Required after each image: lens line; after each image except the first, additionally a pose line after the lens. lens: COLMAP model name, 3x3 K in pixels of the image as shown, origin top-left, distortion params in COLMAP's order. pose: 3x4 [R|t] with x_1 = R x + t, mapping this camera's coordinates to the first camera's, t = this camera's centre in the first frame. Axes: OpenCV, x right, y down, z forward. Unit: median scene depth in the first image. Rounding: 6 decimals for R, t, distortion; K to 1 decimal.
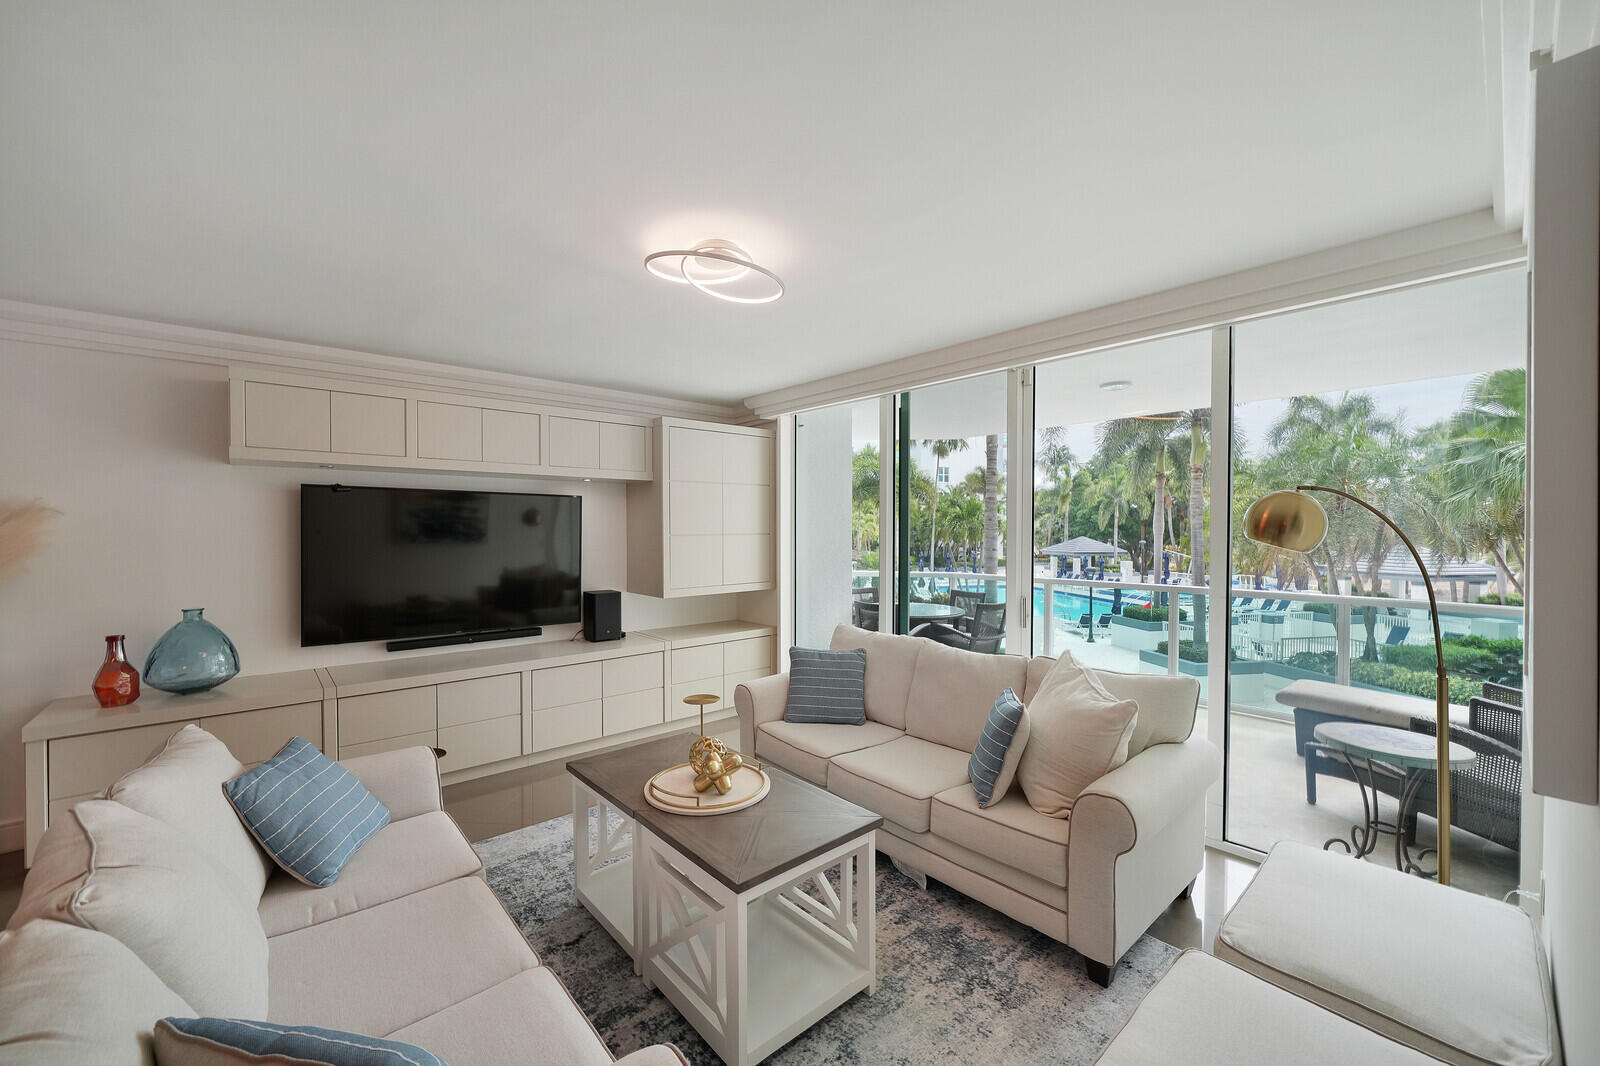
lens RADIAL K [[630.4, 0, 800.0], [0, 630.4, 533.0], [0, 0, 1]] dist [-0.000115, -0.000007]
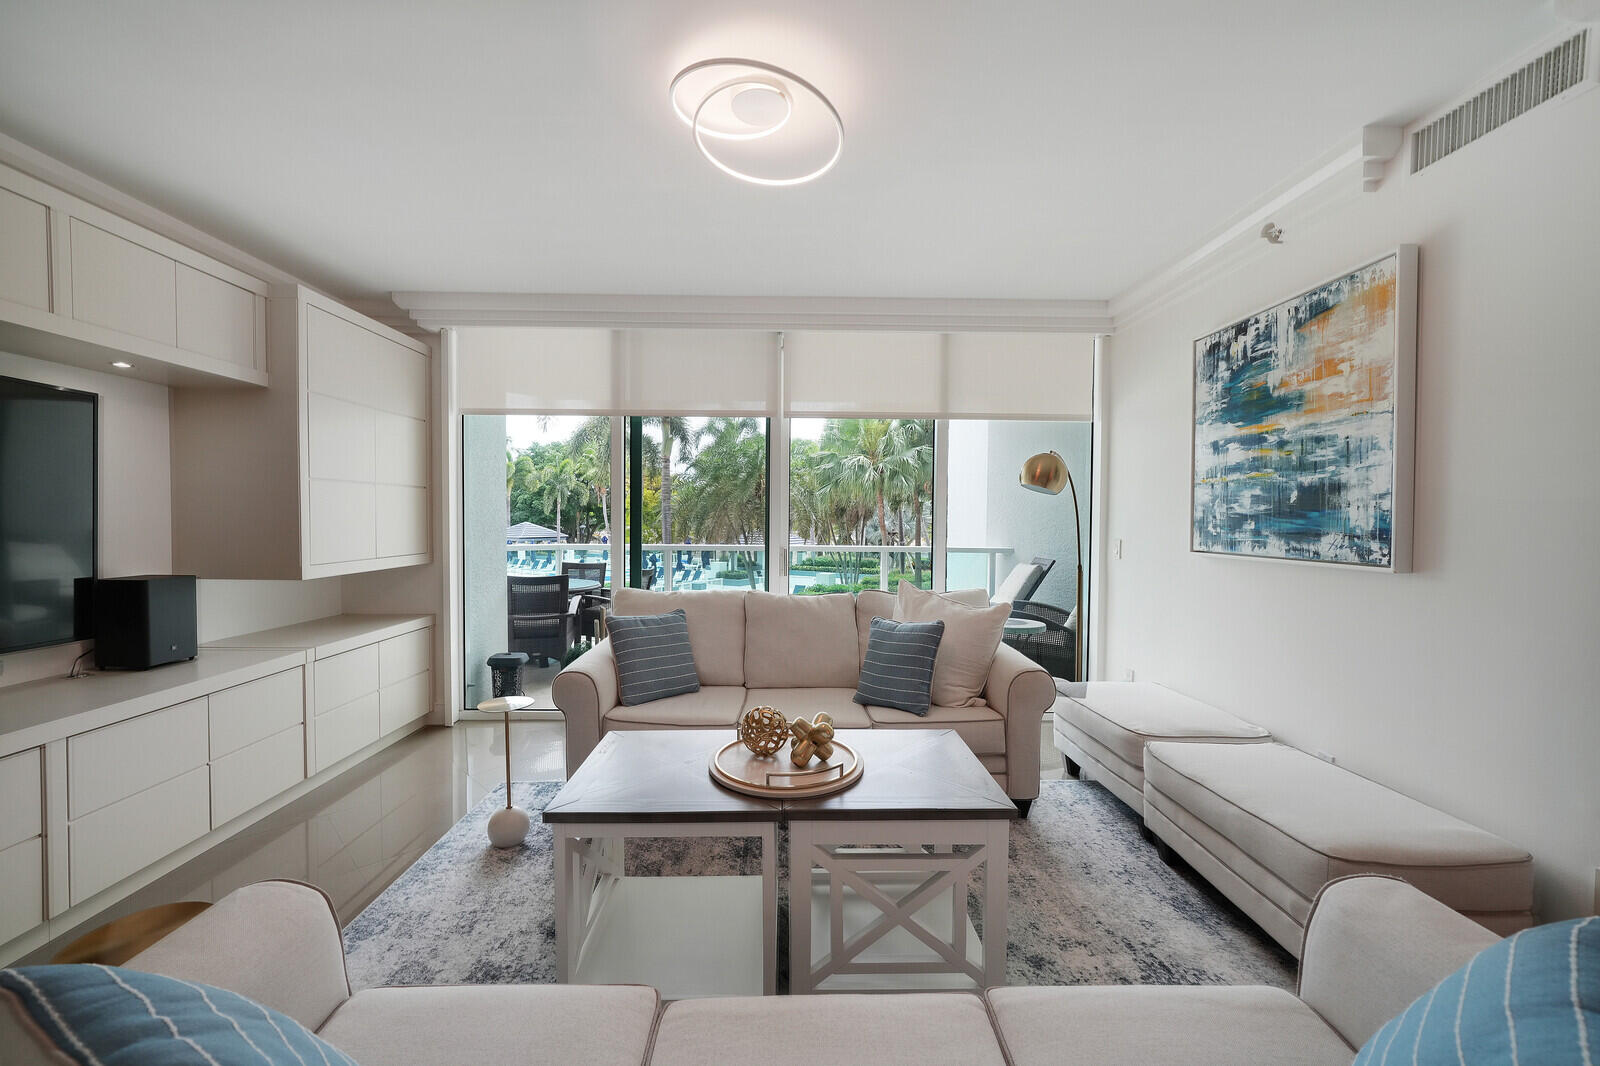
lens RADIAL K [[632.9, 0, 802.5], [0, 632.9, 515.3], [0, 0, 1]] dist [0.000151, 0.000023]
pose [[0.643804, 0.007295, 0.765155, -0.359559], [-0.000217, 0.999956, -0.009351, 0.044273], [-0.765190, 0.005854, 0.643778, 0.219665]]
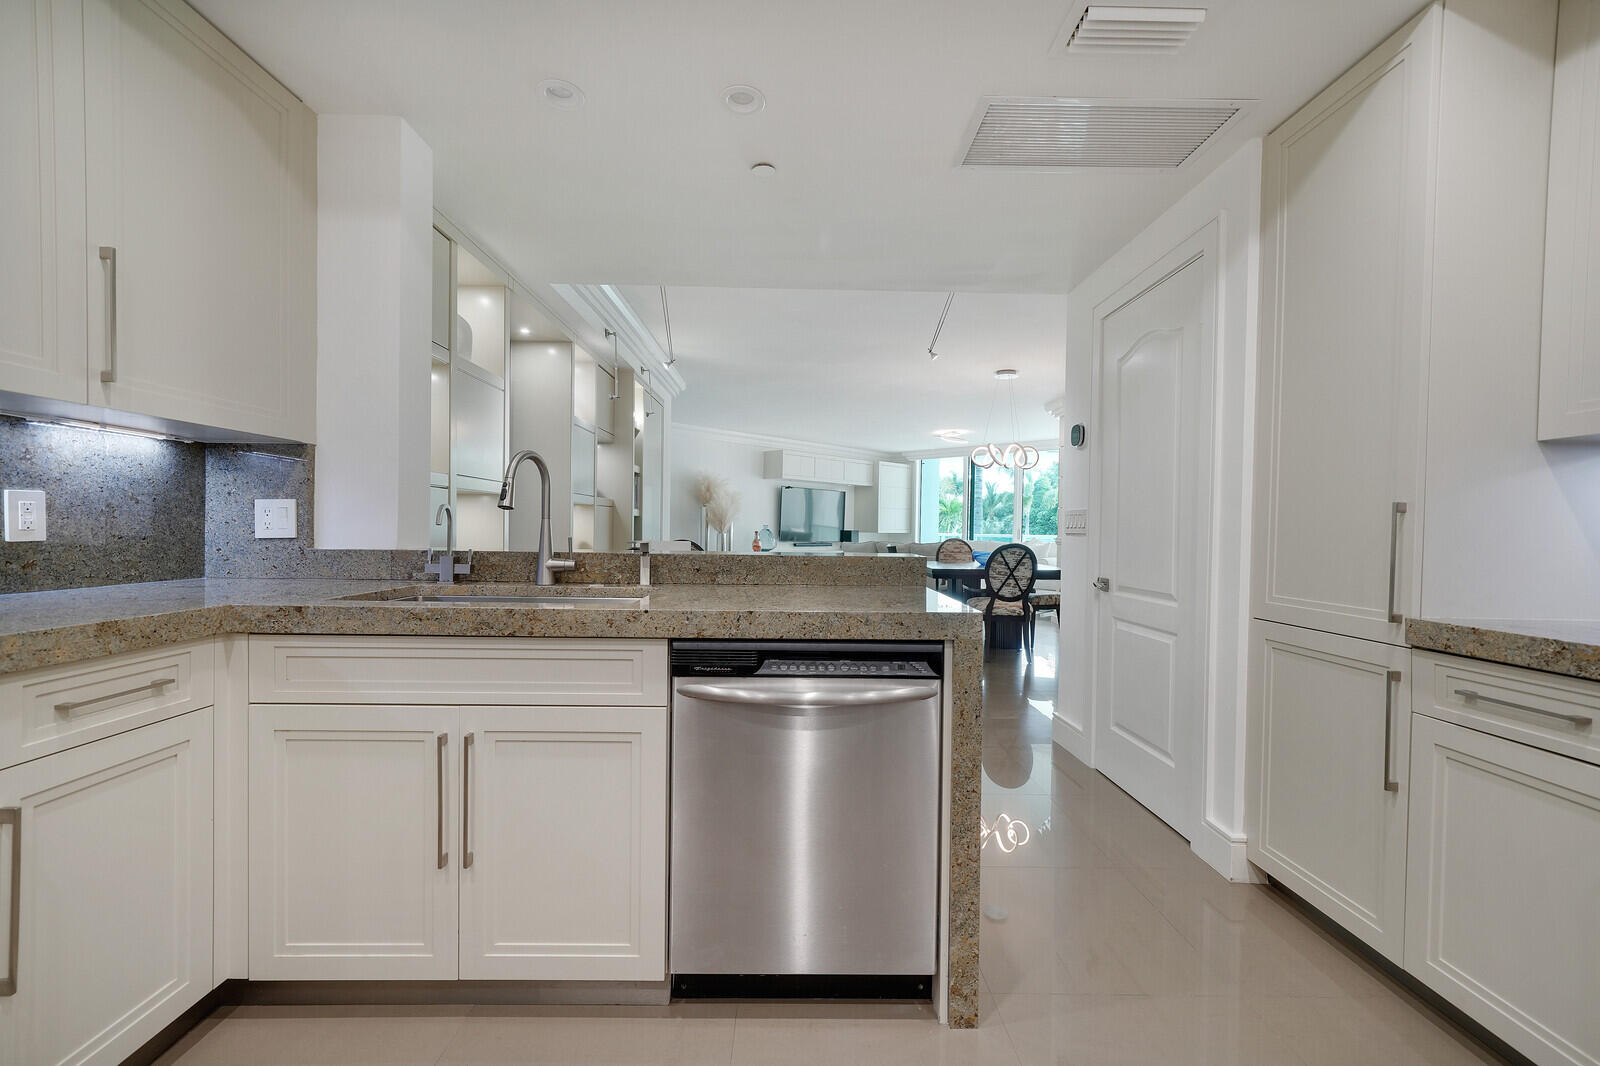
lens RADIAL K [[679.1, 0, 800.0], [0, 679.1, 533.0], [0, 0, 1]] dist [0.000043, -0.000001]
pose [[0.996793, 0.019072, 0.077715, -0.710058], [-0.019050, 0.999818, -0.001025, 0.107019], [-0.077721, -0.000459, 0.996975, -1.619938]]
